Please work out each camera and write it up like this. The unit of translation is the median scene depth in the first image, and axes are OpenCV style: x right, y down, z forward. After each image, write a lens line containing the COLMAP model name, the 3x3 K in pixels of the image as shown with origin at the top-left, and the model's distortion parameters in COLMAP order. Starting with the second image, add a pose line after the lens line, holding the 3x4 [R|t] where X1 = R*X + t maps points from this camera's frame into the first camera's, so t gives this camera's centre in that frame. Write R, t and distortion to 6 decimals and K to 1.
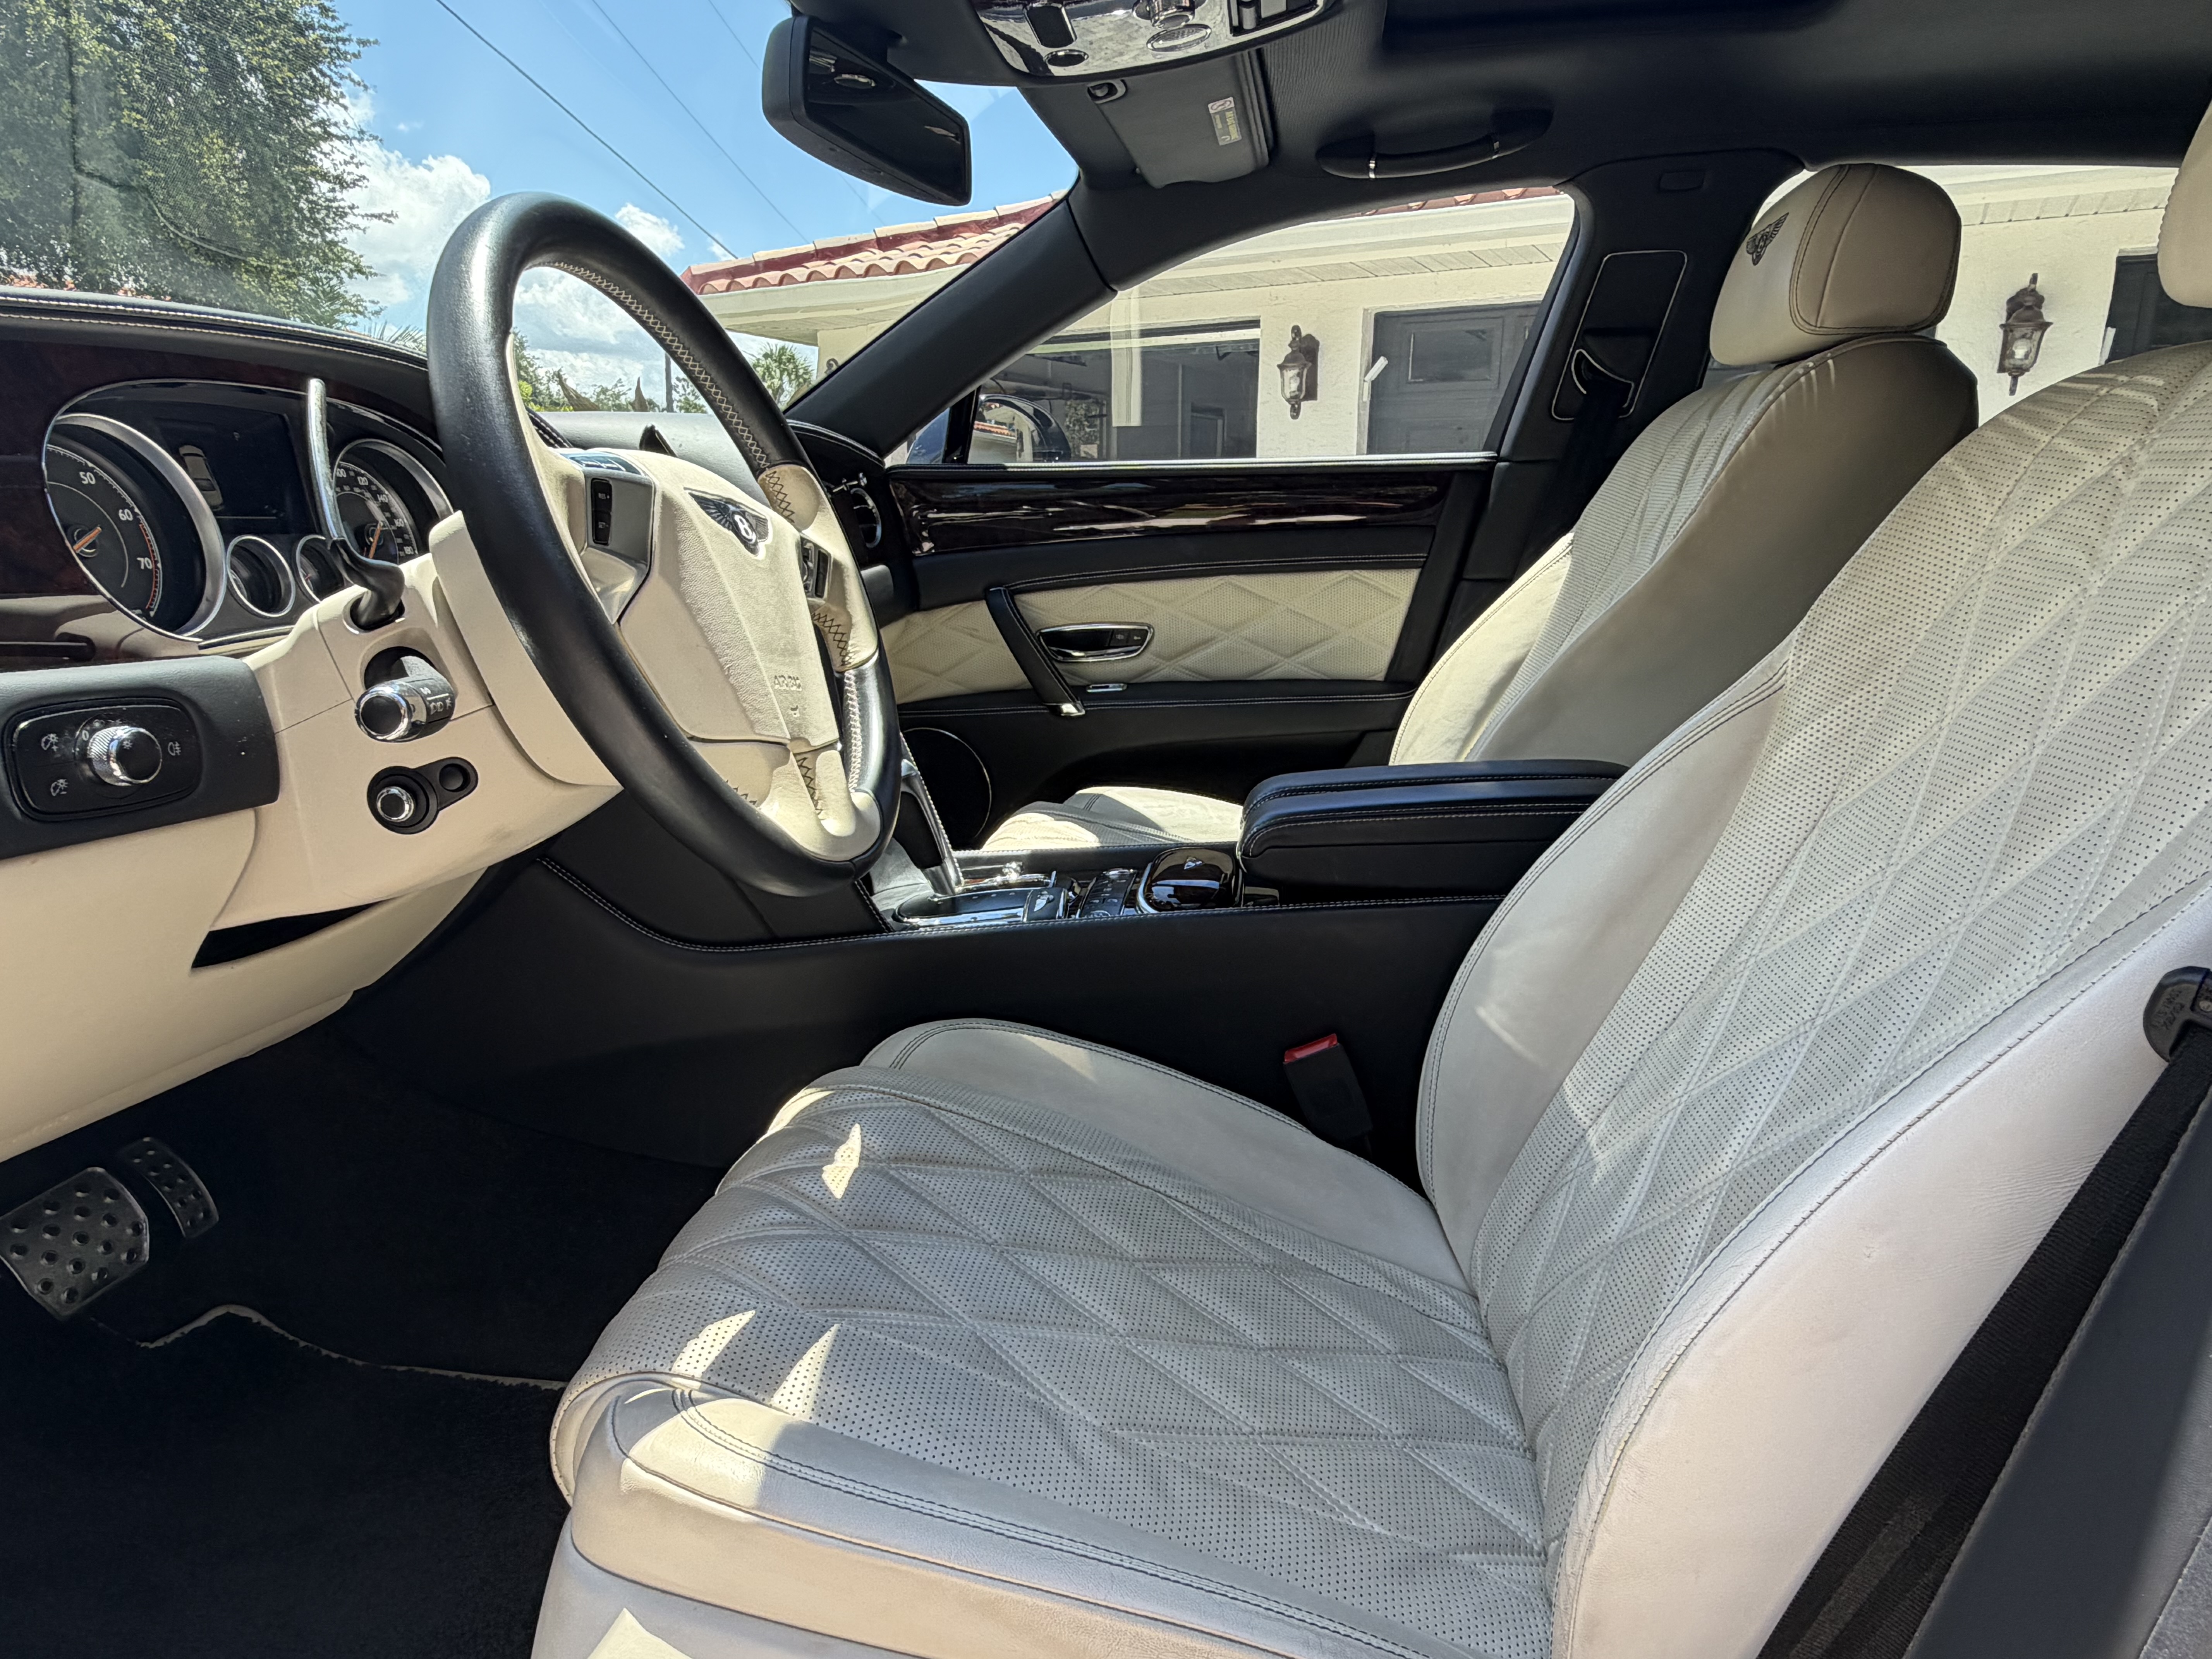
lens RADIAL K [[1295.4, 0, 1106.0], [0, 1295.4, 829.5], [0, 0, 1]] dist [-0.003914, 0.001455]
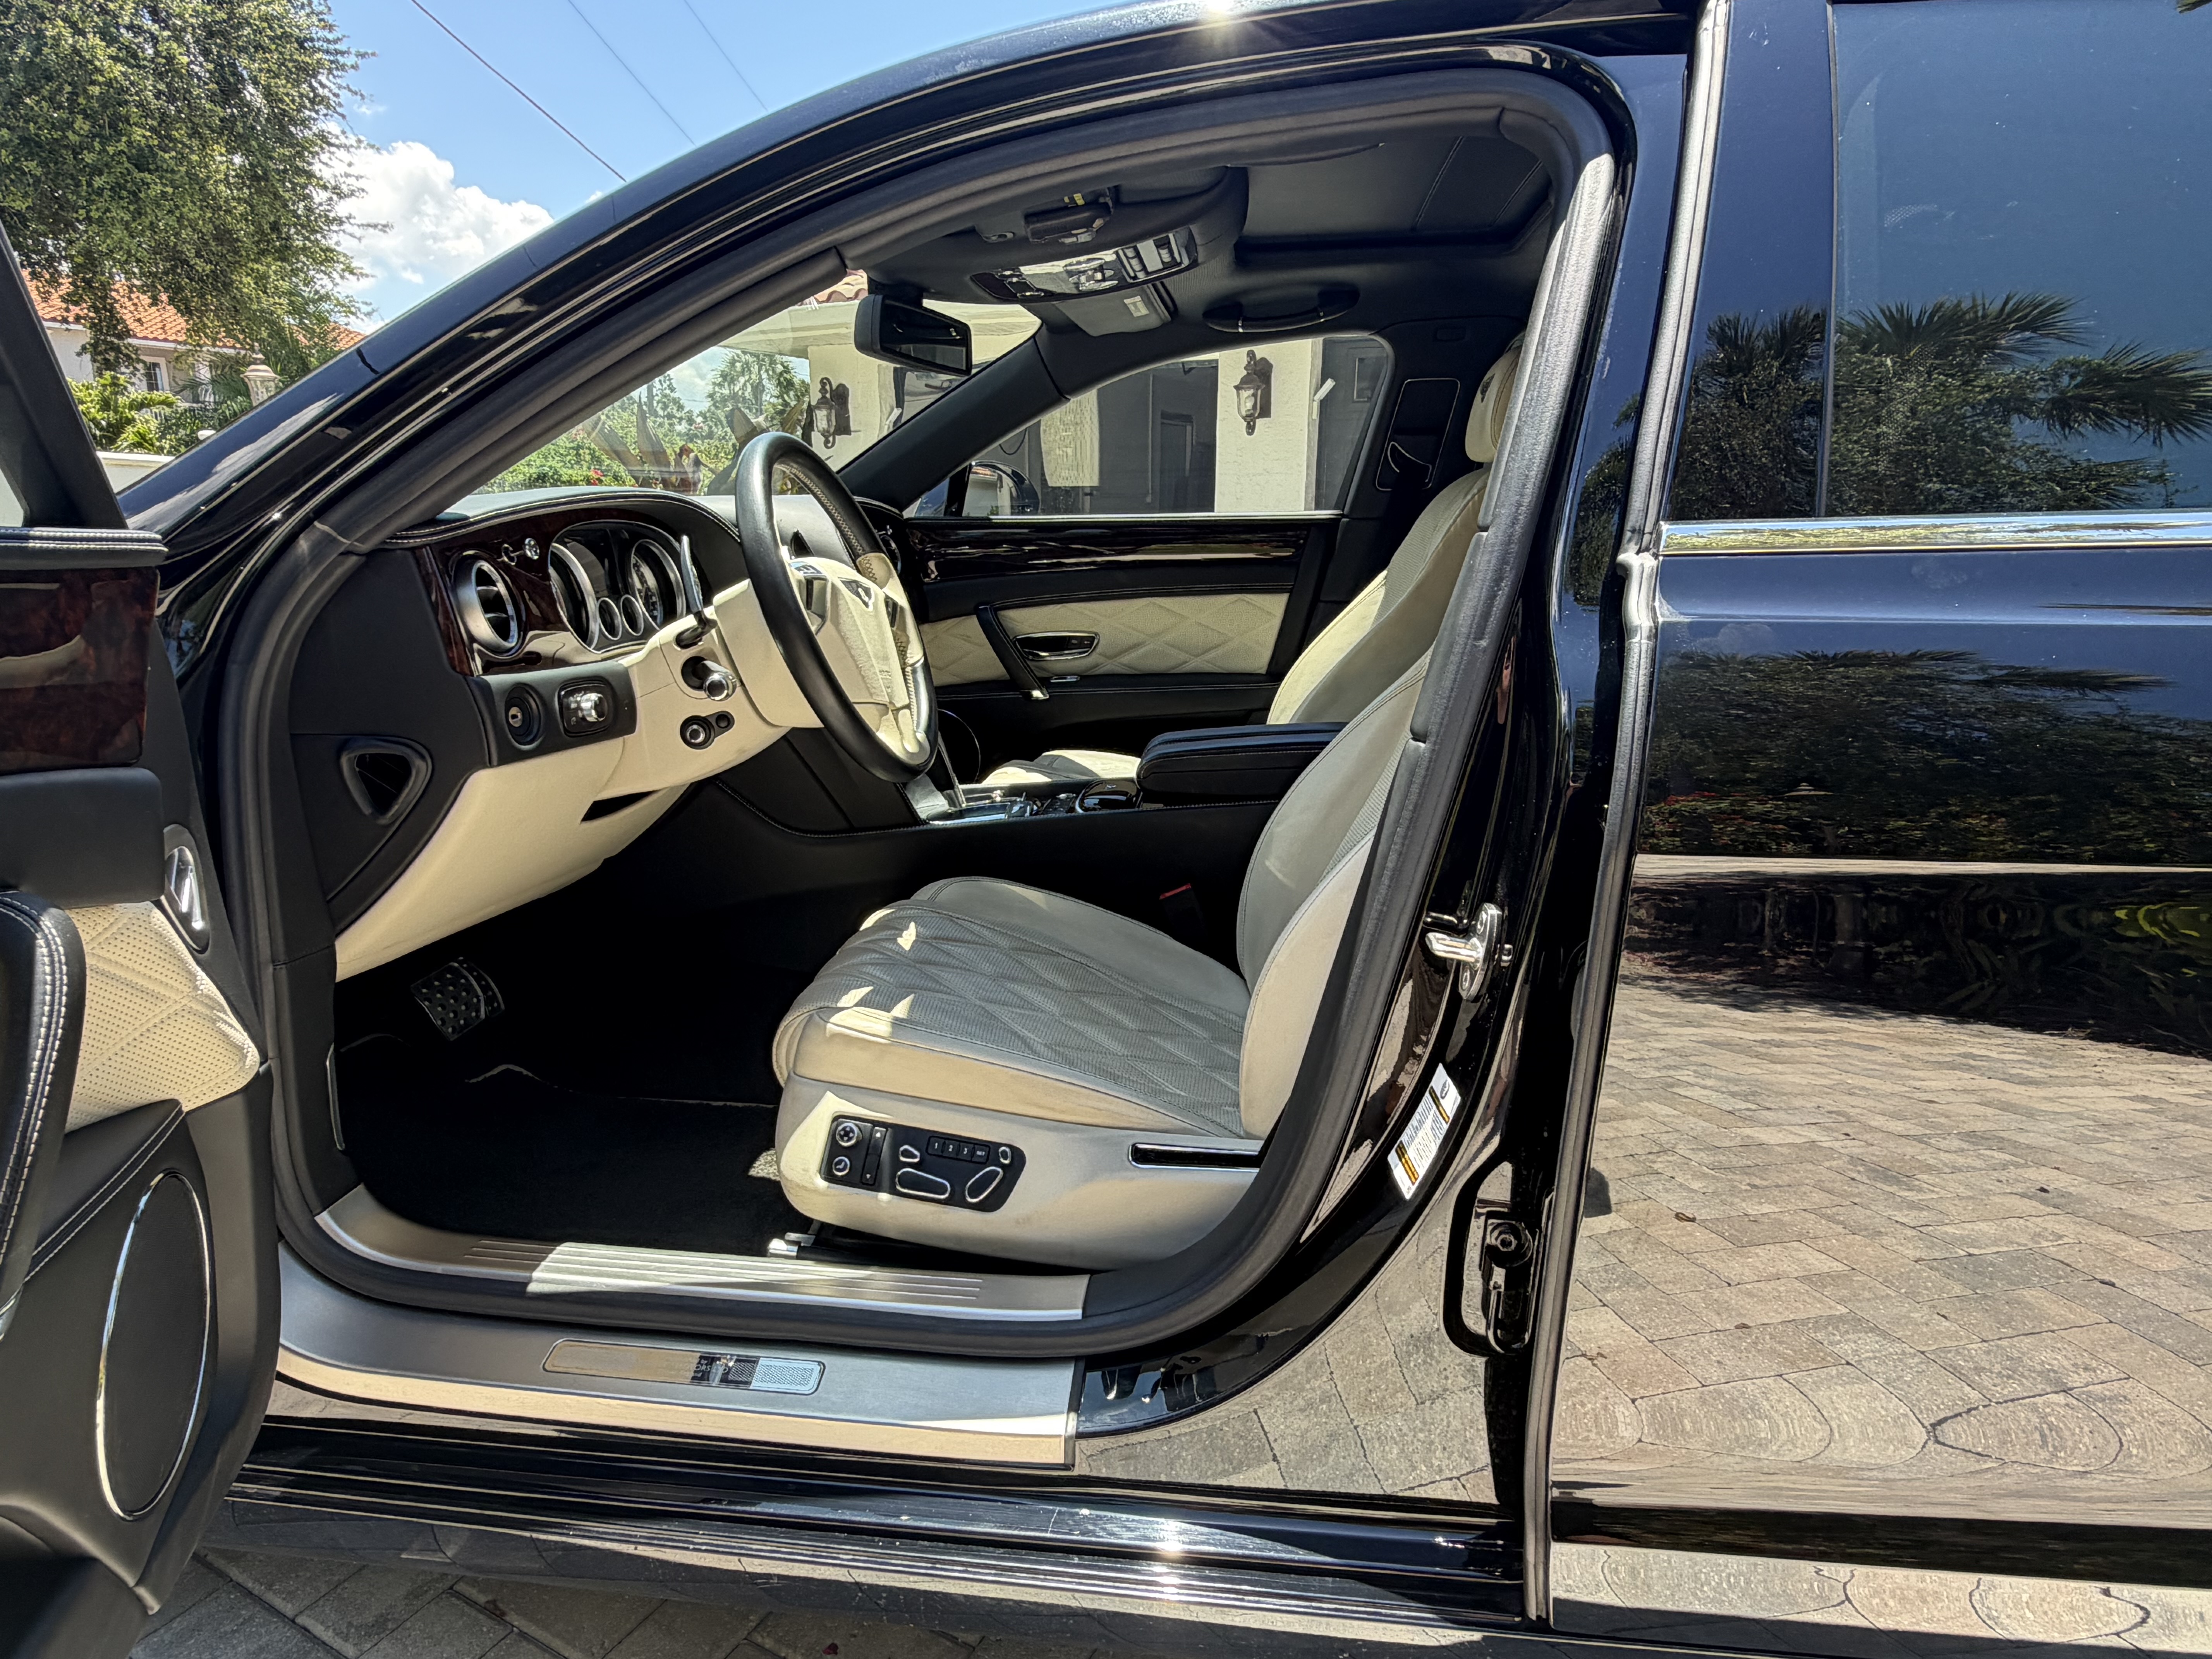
lens RADIAL K [[1295.4, 0, 1106.0], [0, 1295.4, 829.5], [0, 0, 1]] dist [-0.003914, 0.001455]
pose [[0.999865, -0.001222, 0.016404, 0.029750], [0.001139, 0.999986, 0.005081, 0.060258], [-0.016410, -0.005062, 0.999853, -0.518619]]
